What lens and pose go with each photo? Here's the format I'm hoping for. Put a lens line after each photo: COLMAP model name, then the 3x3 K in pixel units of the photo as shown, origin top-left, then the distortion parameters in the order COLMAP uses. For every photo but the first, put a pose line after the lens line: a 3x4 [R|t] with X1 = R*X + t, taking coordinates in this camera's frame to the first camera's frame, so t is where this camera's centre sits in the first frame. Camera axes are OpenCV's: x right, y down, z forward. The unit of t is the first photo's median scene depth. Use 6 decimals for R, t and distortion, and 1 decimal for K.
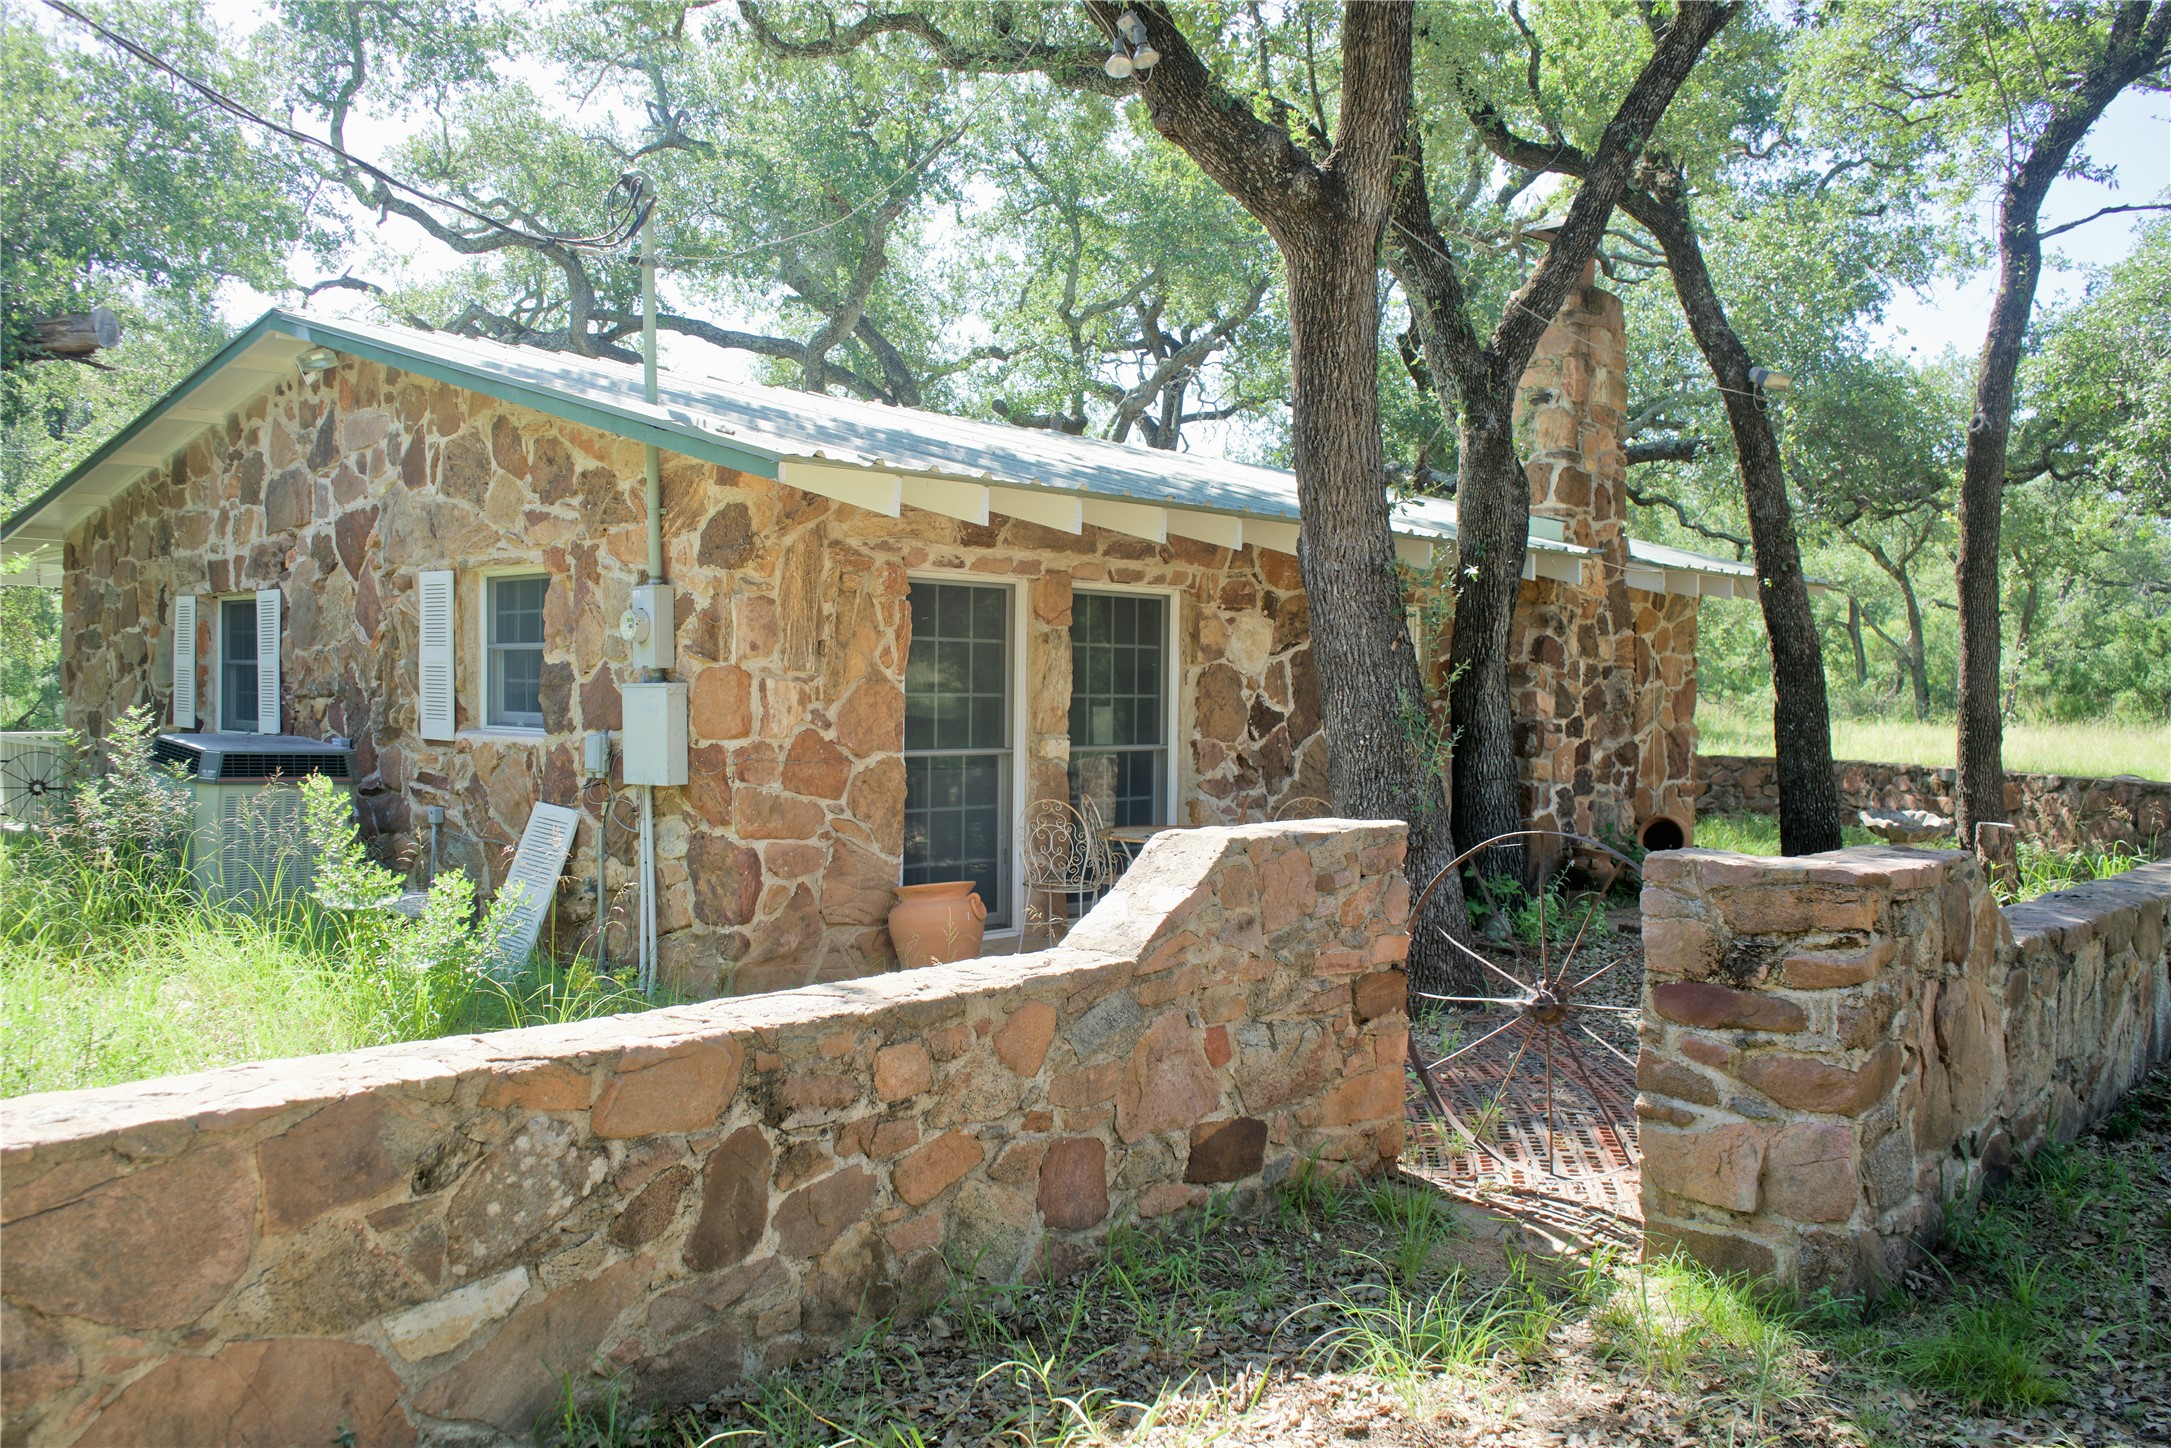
lens RADIAL K [[1724.3, 0, 1085.5], [0, 1724.3, 724.0], [0, 0, 1]] dist [-0.014441, 0.010968]
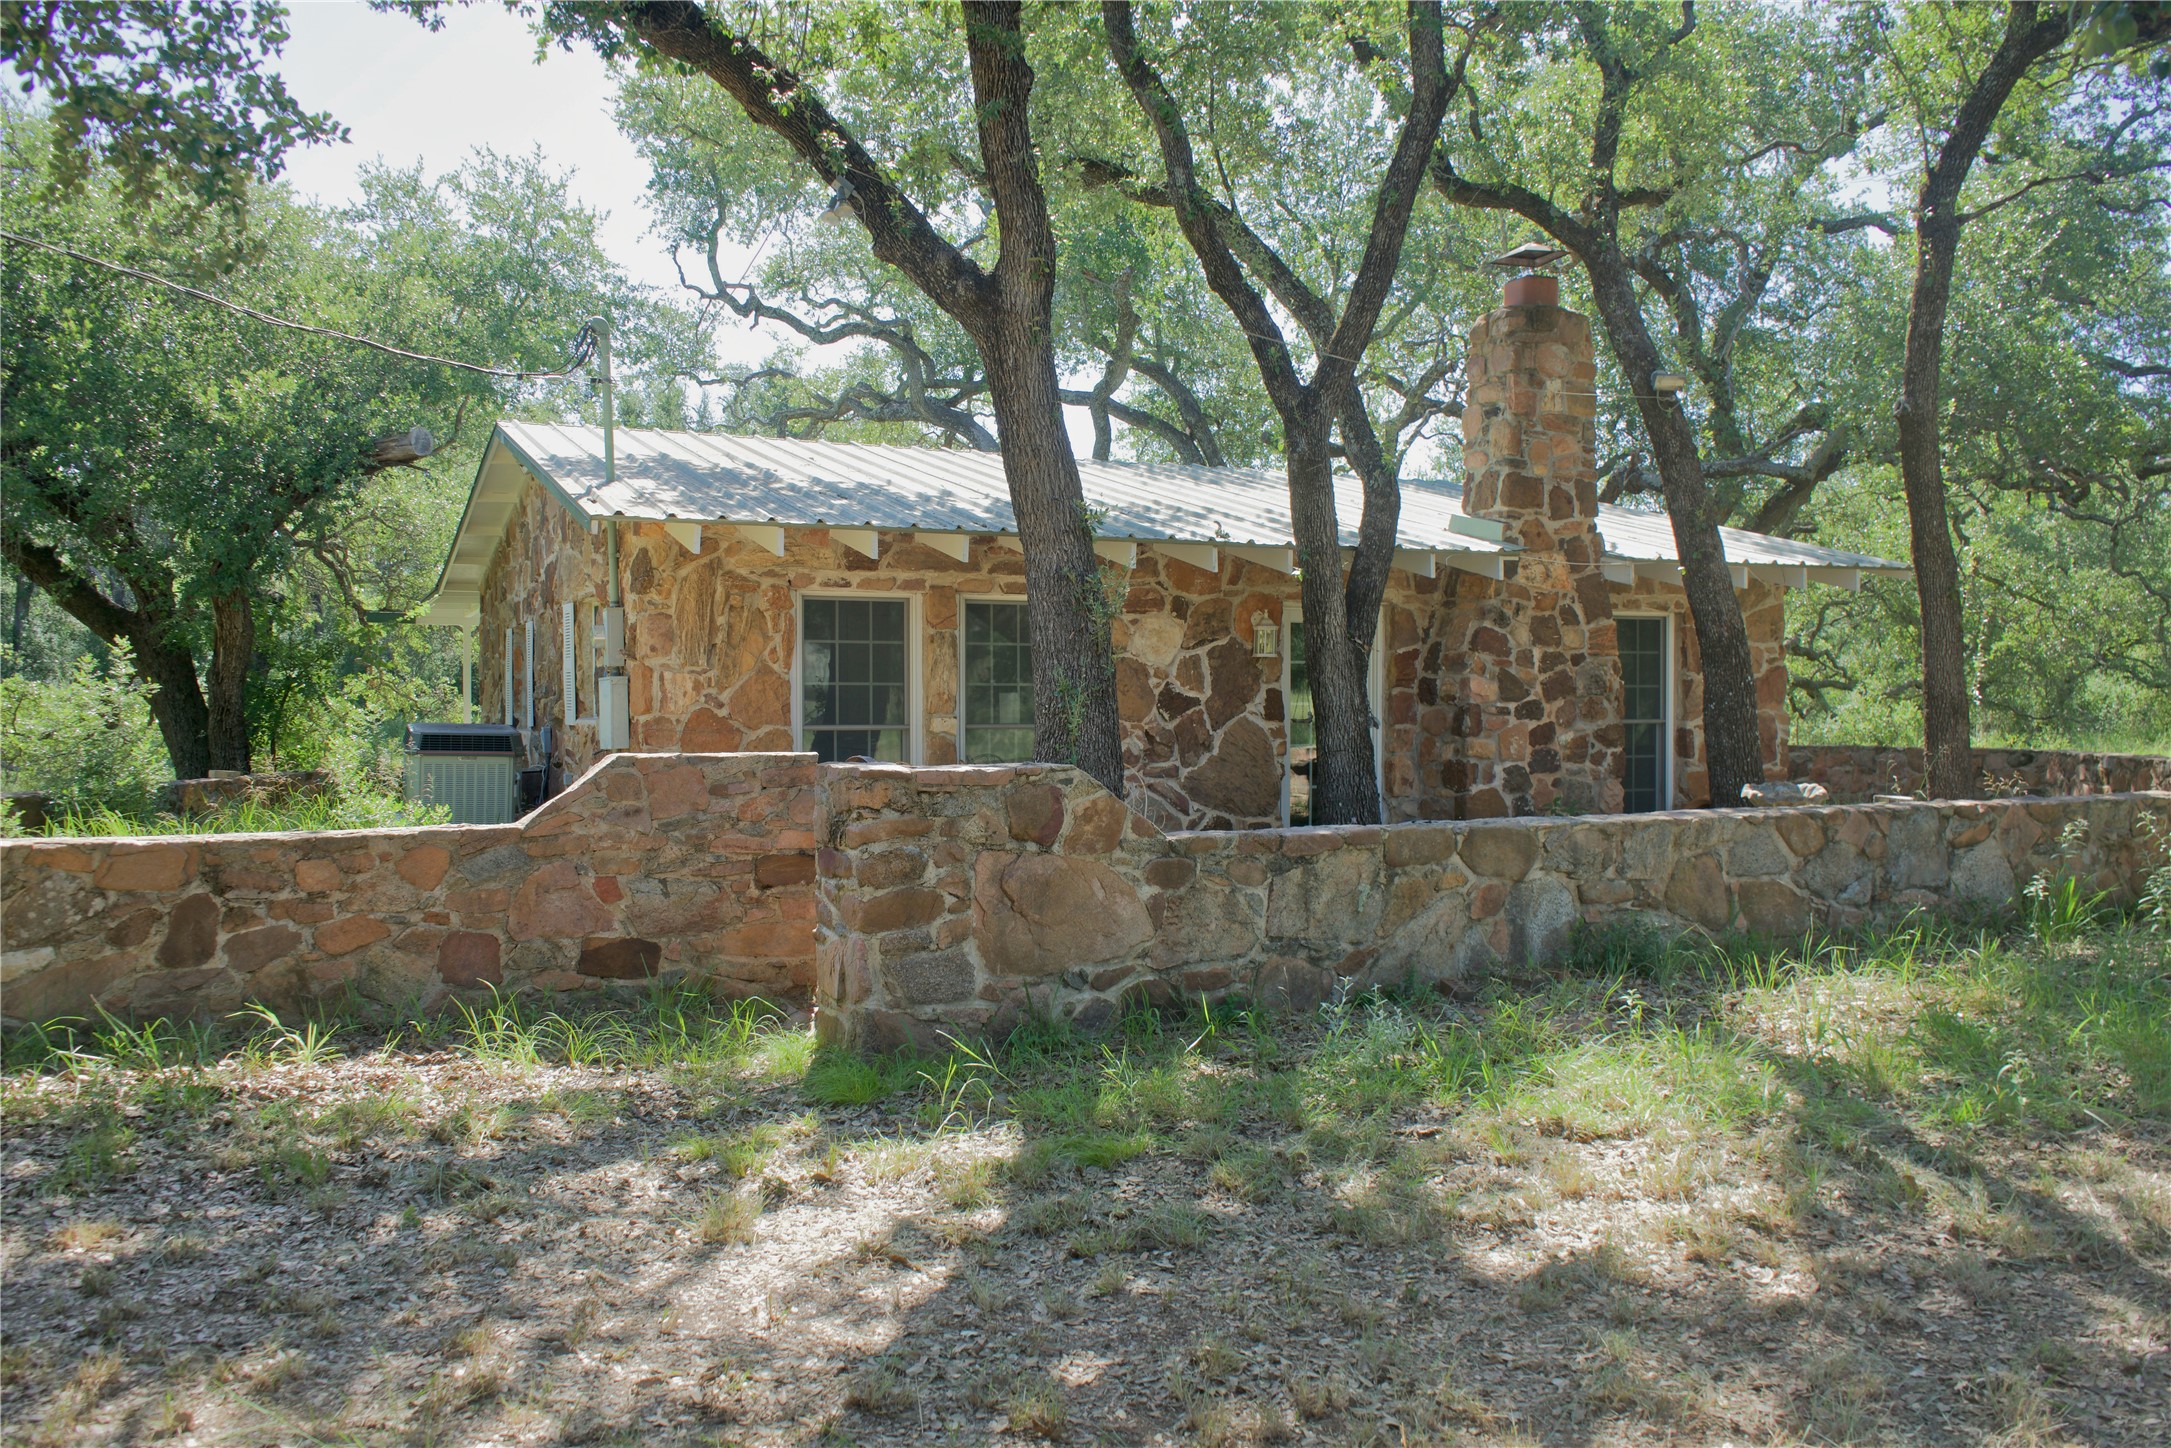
lens RADIAL K [[1724.3, 0, 1085.5], [0, 1724.3, 724.0], [0, 0, 1]] dist [-0.014441, 0.010968]
pose [[0.933246, -0.010339, -0.359089, 0.474000], [0.005551, 0.999881, -0.014363, 0.028379], [0.359195, 0.011411, 0.933193, -0.136925]]
